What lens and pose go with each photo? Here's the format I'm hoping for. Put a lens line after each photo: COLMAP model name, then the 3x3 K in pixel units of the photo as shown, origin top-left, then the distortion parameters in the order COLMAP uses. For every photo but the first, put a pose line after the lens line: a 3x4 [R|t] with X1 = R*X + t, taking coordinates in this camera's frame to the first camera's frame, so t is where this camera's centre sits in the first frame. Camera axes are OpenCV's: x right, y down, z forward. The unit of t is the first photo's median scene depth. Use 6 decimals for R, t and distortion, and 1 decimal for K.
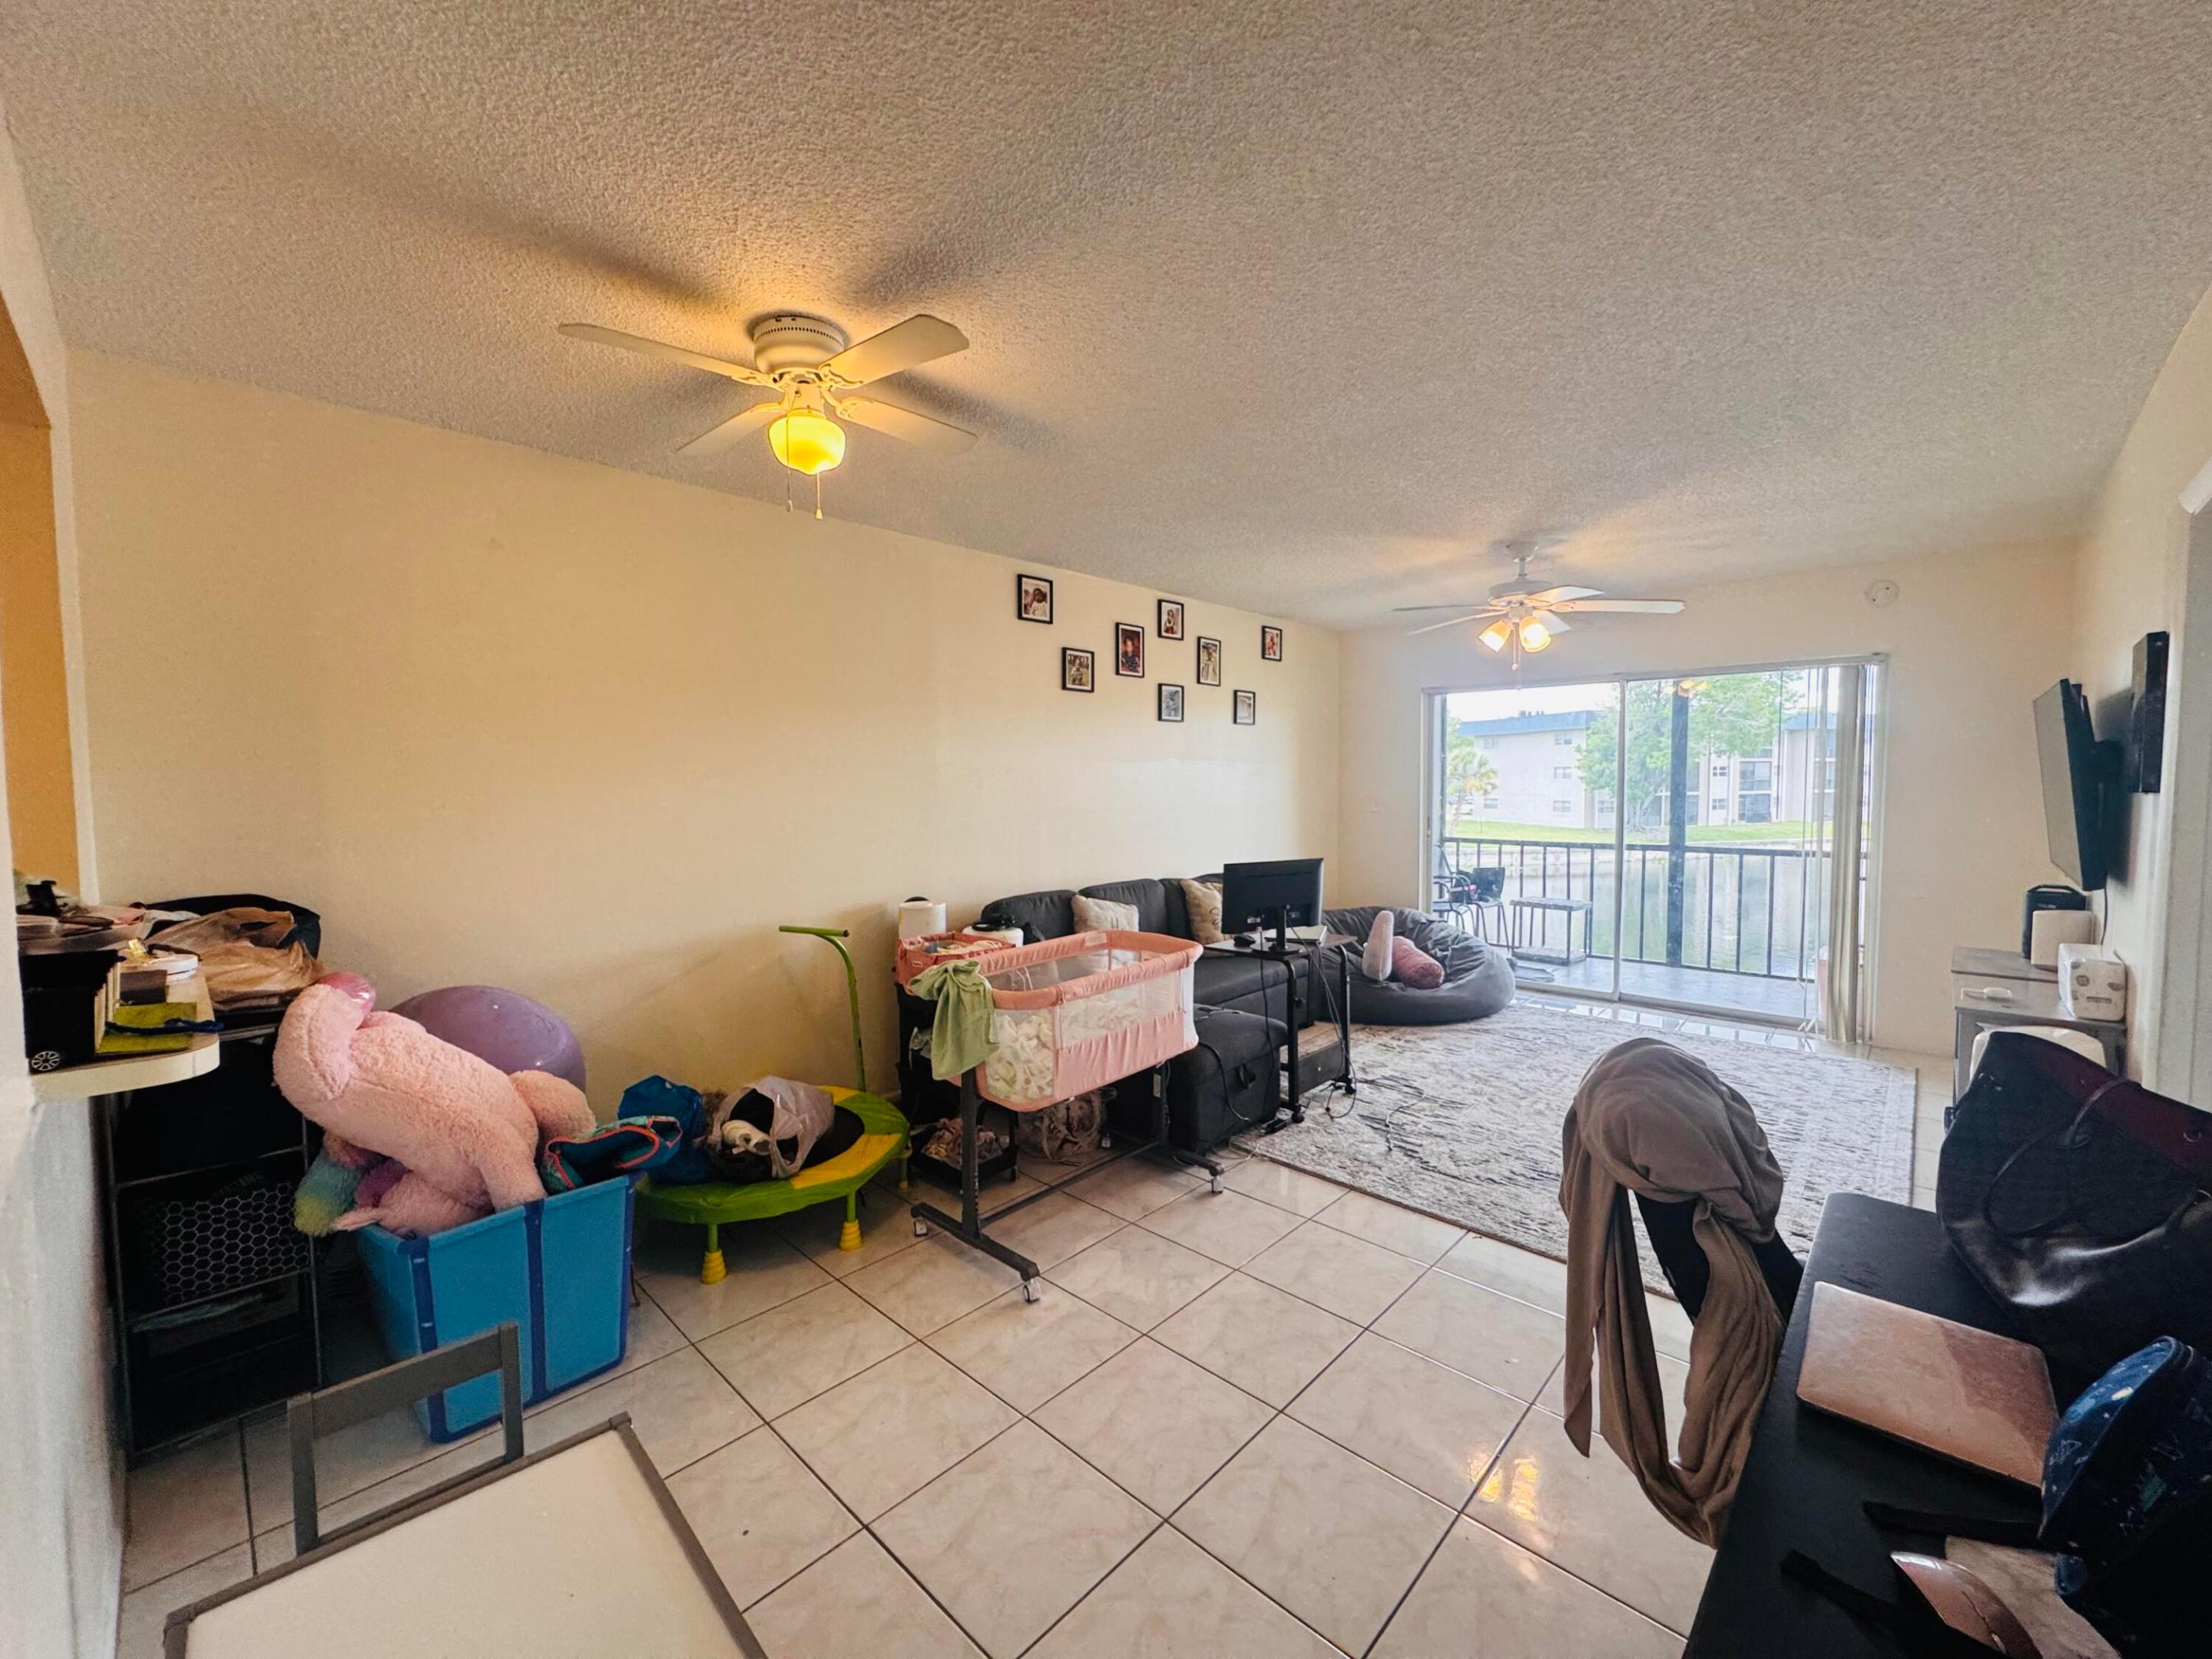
lens RADIAL K [[888.9, 0, 1102.1], [0, 888.9, 826.4], [0, 0, 1]] dist [-0.002678, 0.000066]
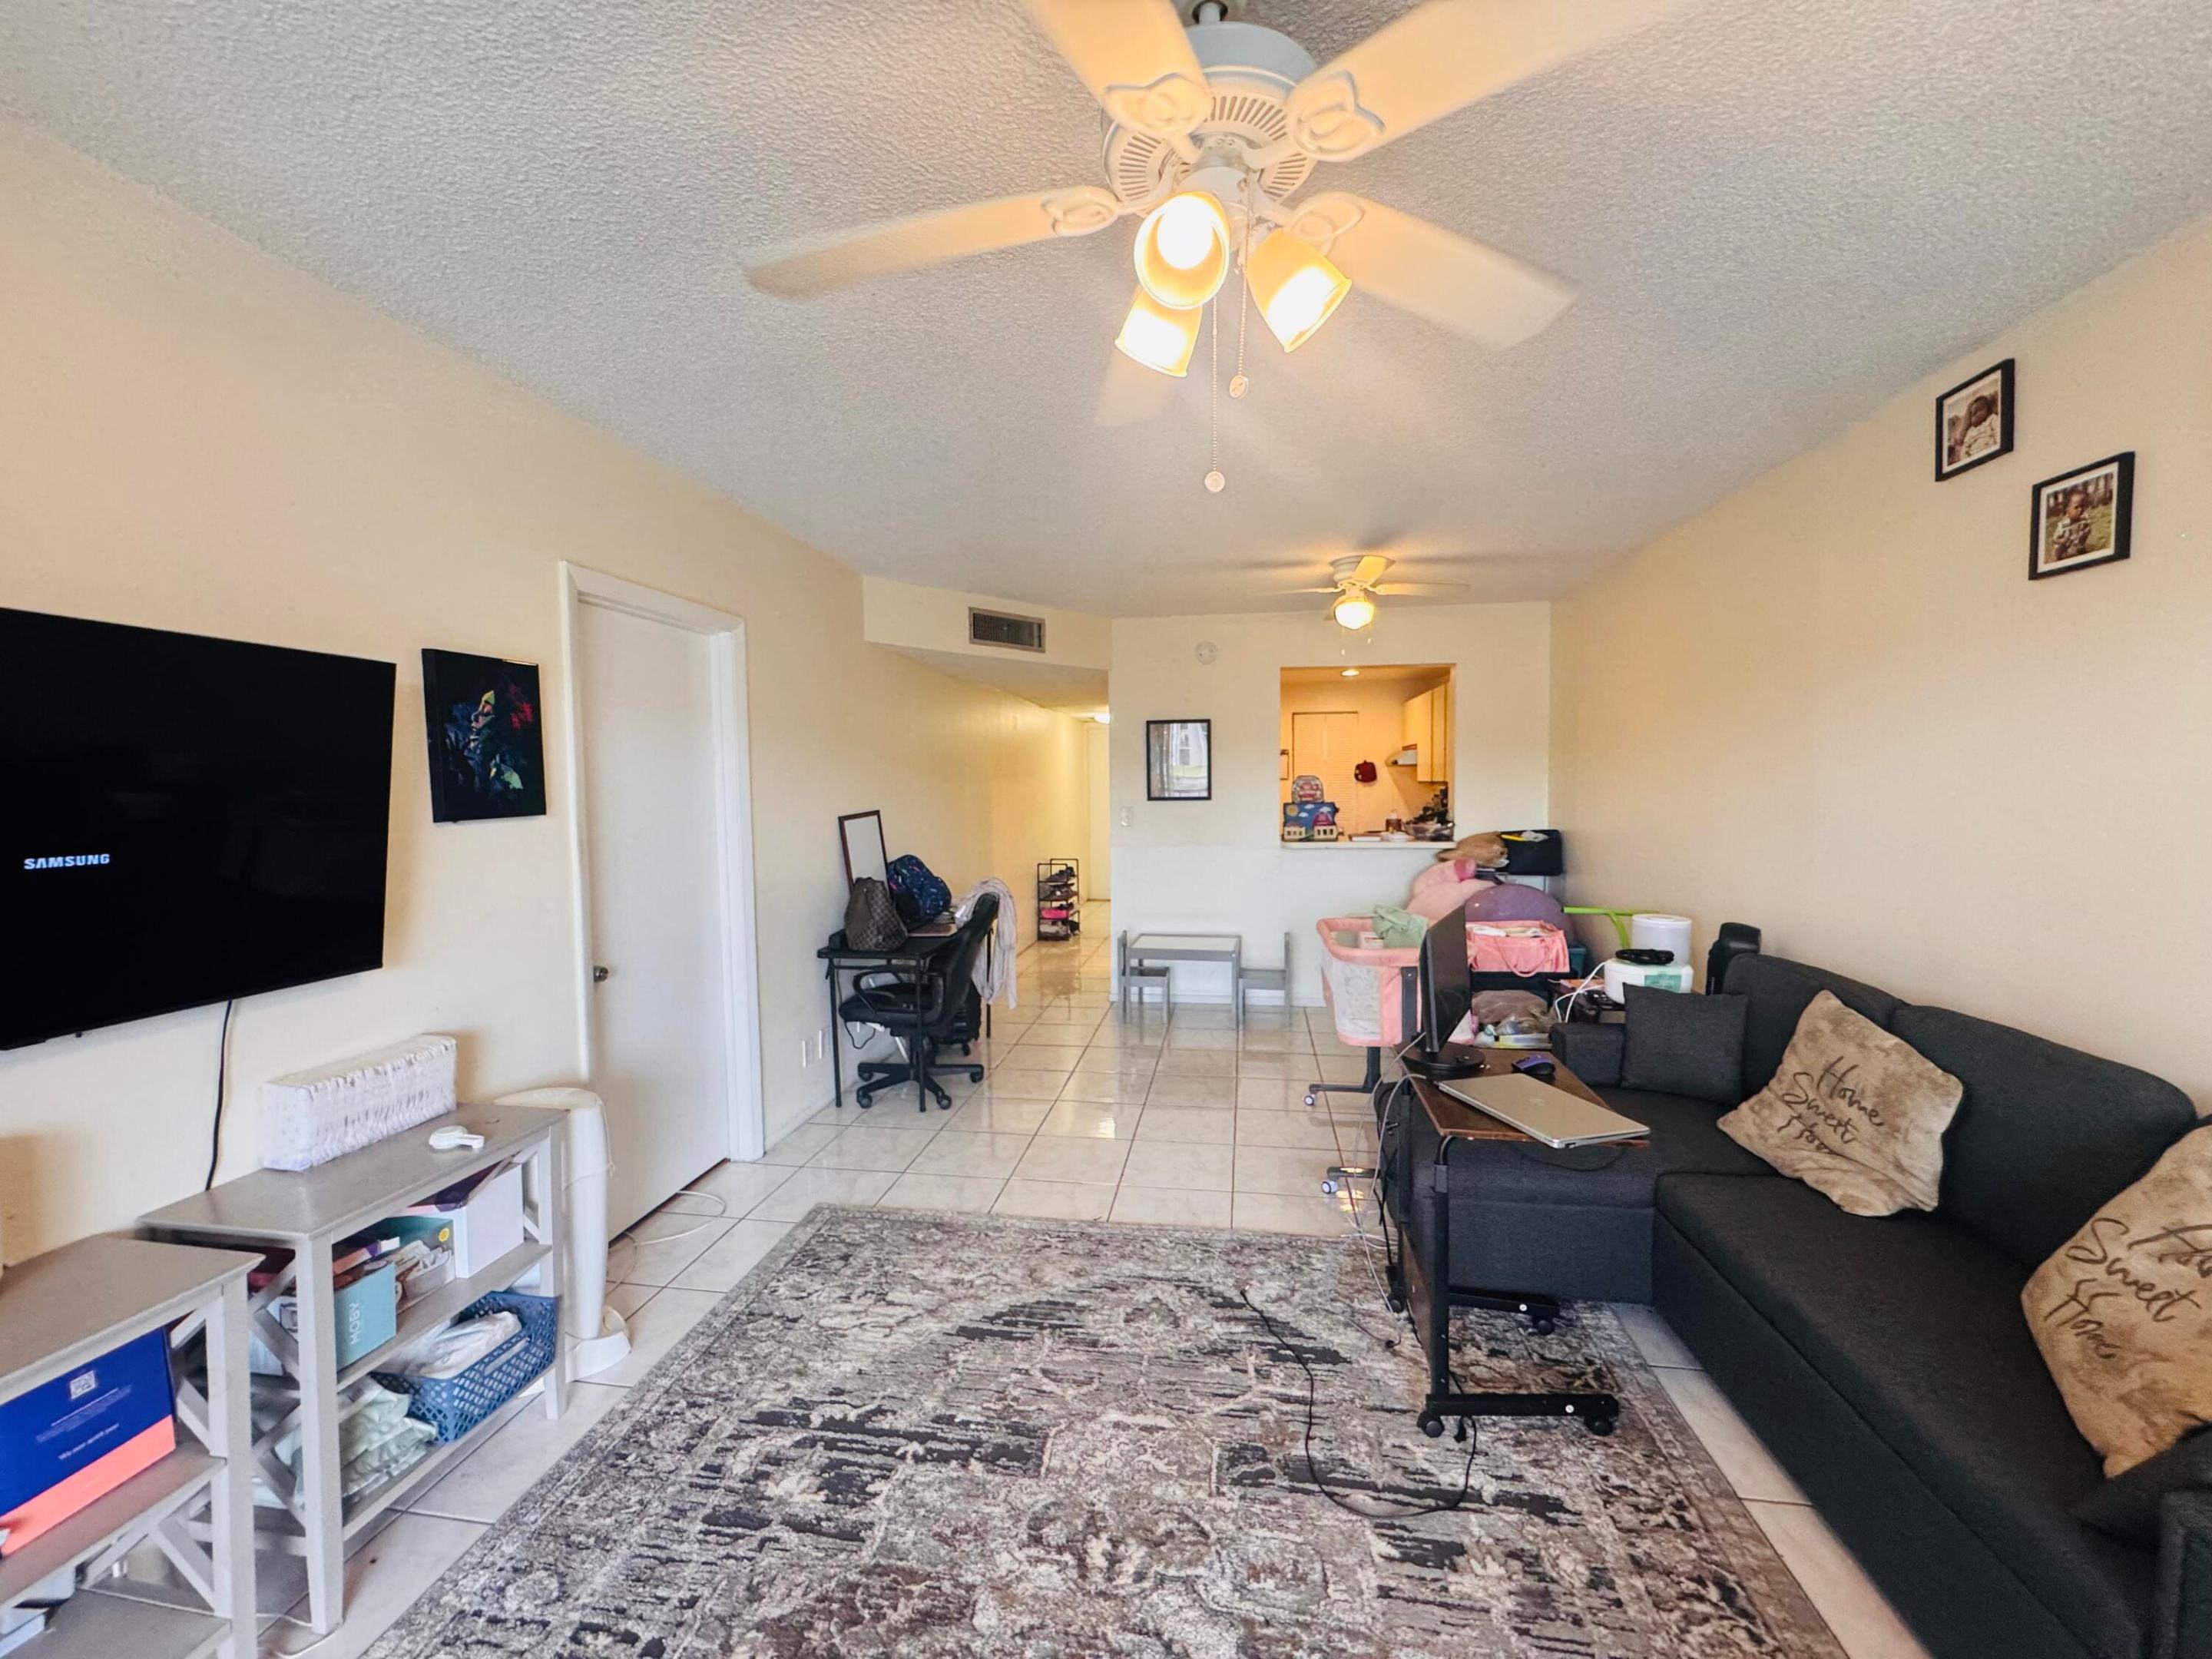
lens RADIAL K [[891.4, 0, 1102.8], [0, 891.4, 828.2], [0, 0, 1]] dist [-0.002016, -0.000028]
pose [[-0.826107, 0.045410, -0.561681, 0.539771], [-0.012924, 0.994959, 0.099446, -0.060235], [0.563365, 0.089413, -0.821356, 0.994860]]
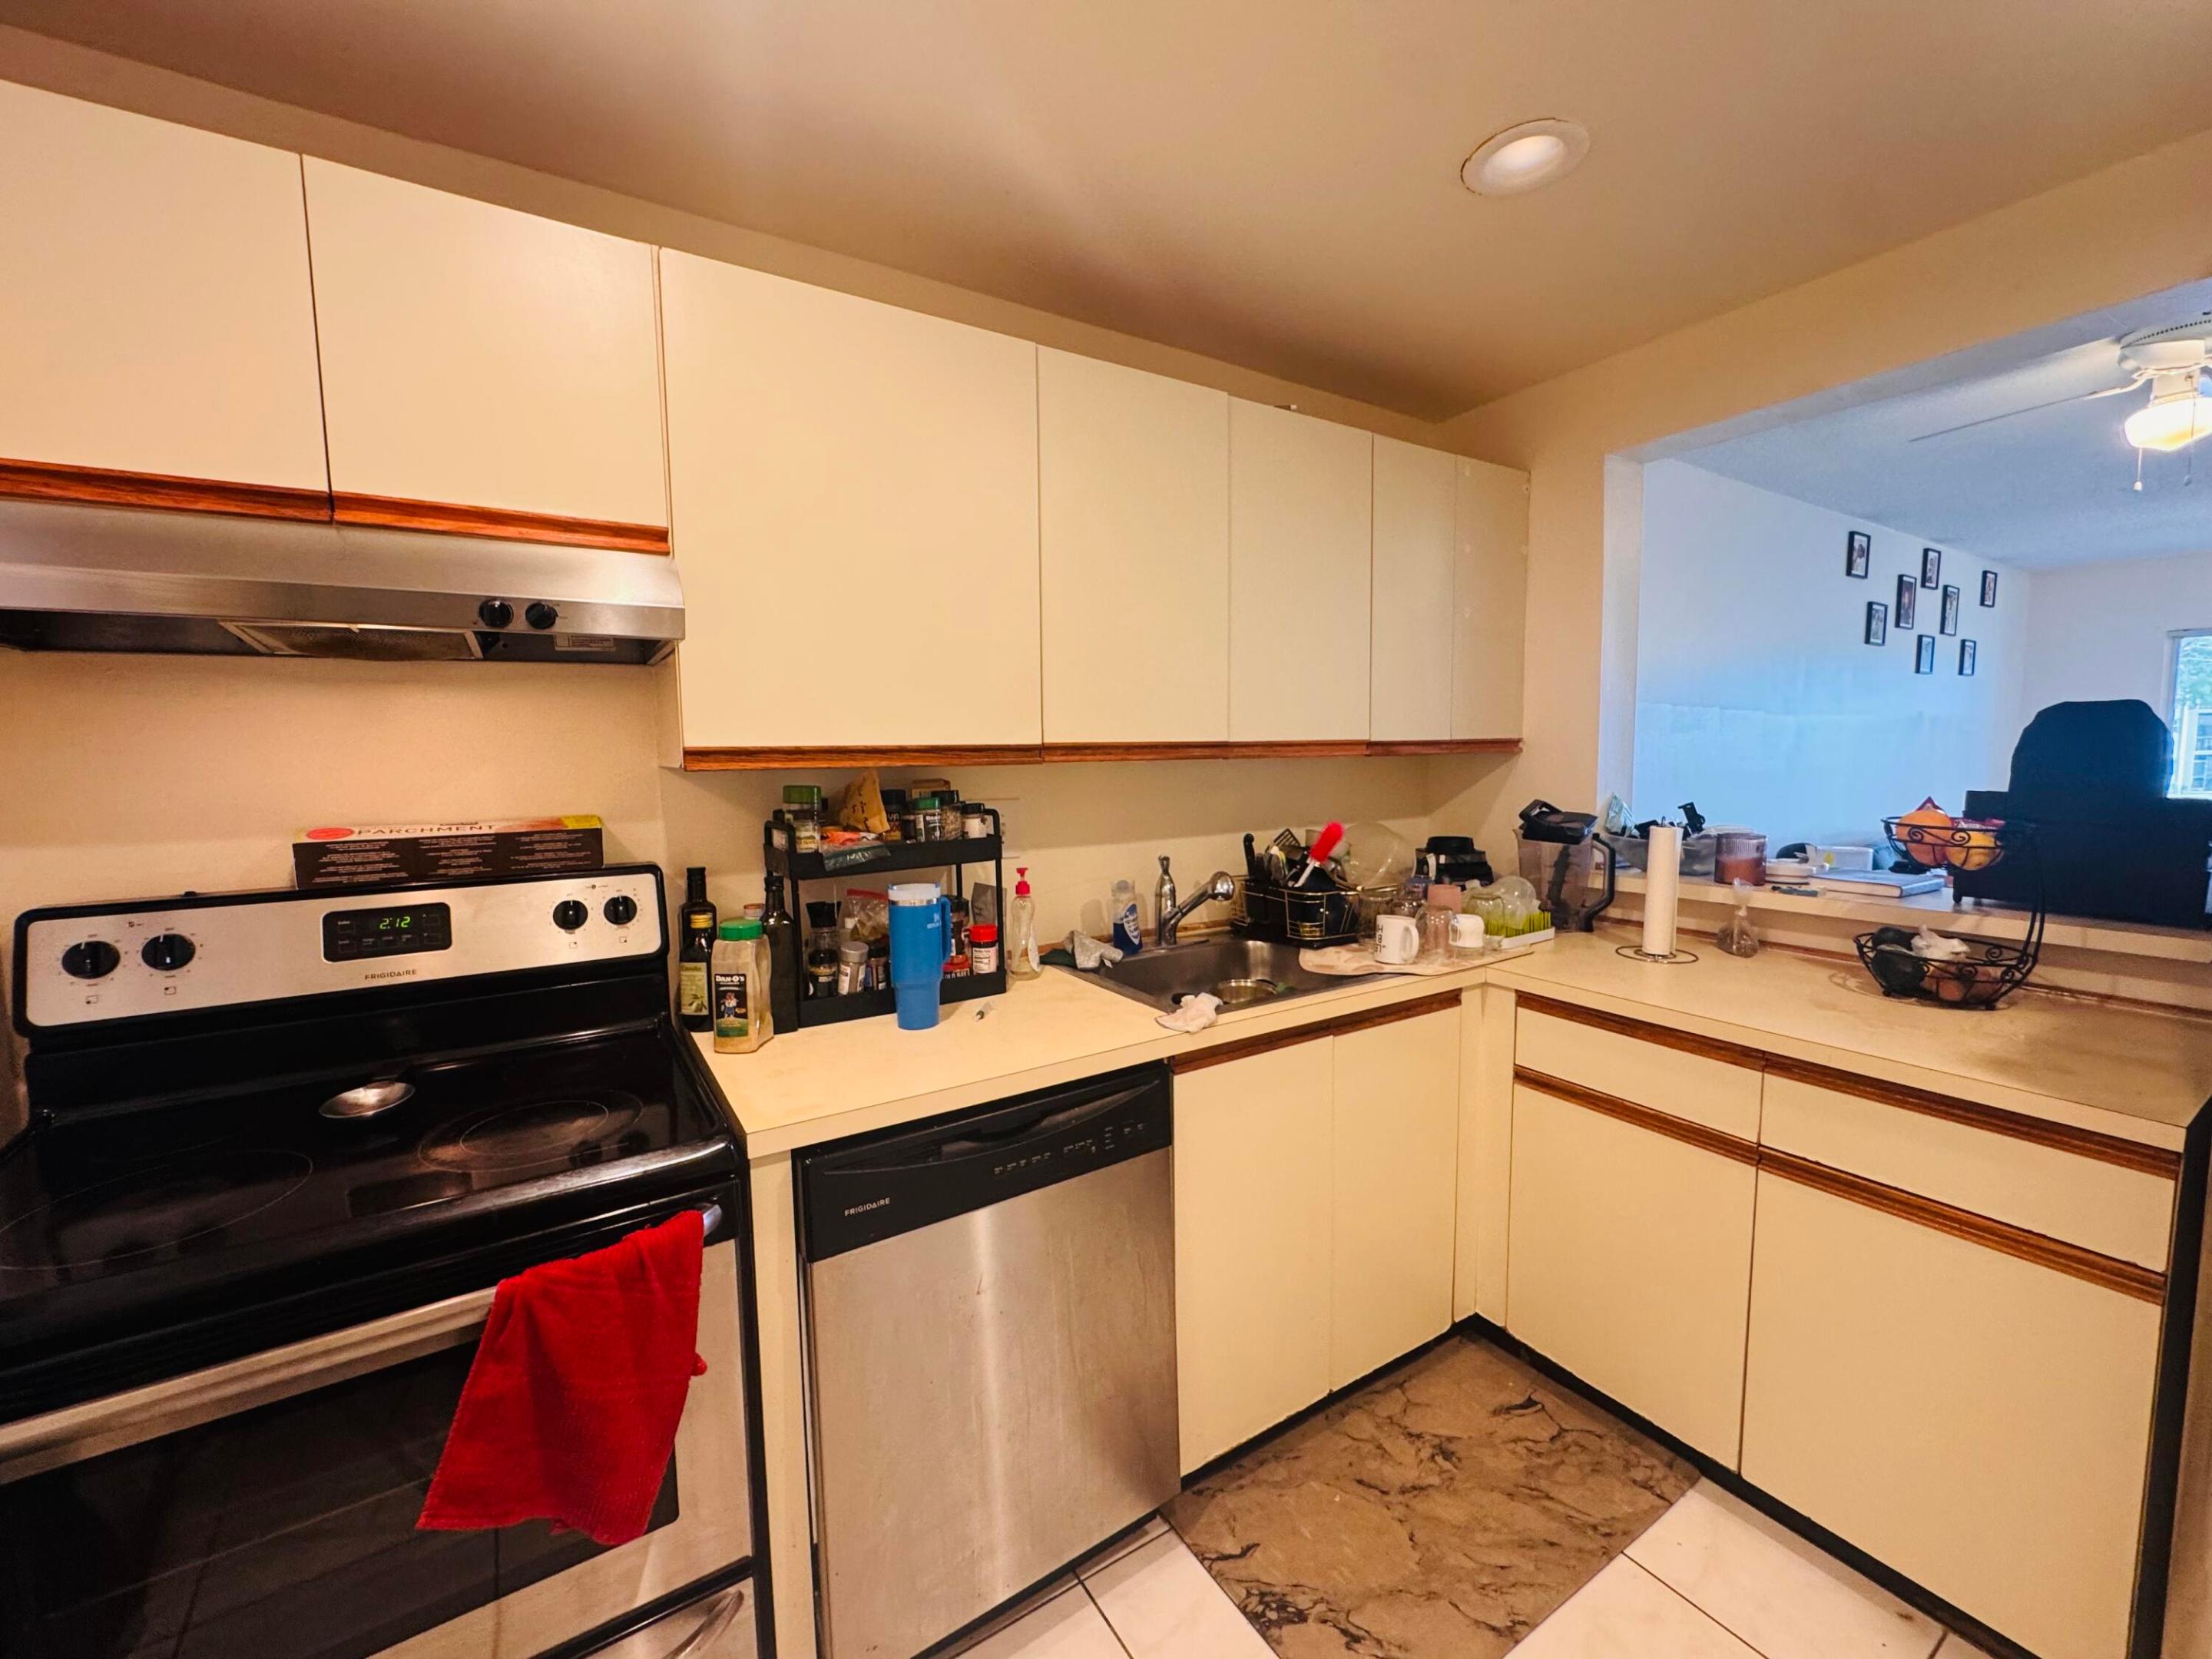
lens RADIAL K [[893.2, 0, 1101.7], [0, 893.2, 827.9], [0, 0, 1]] dist [-0.000681, 0.000228]
pose [[0.970188, 0.016227, -0.241808, -0.574141], [-0.005951, 0.999050, 0.043167, 0.015815], [0.242279, -0.040441, 0.969363, -0.187221]]
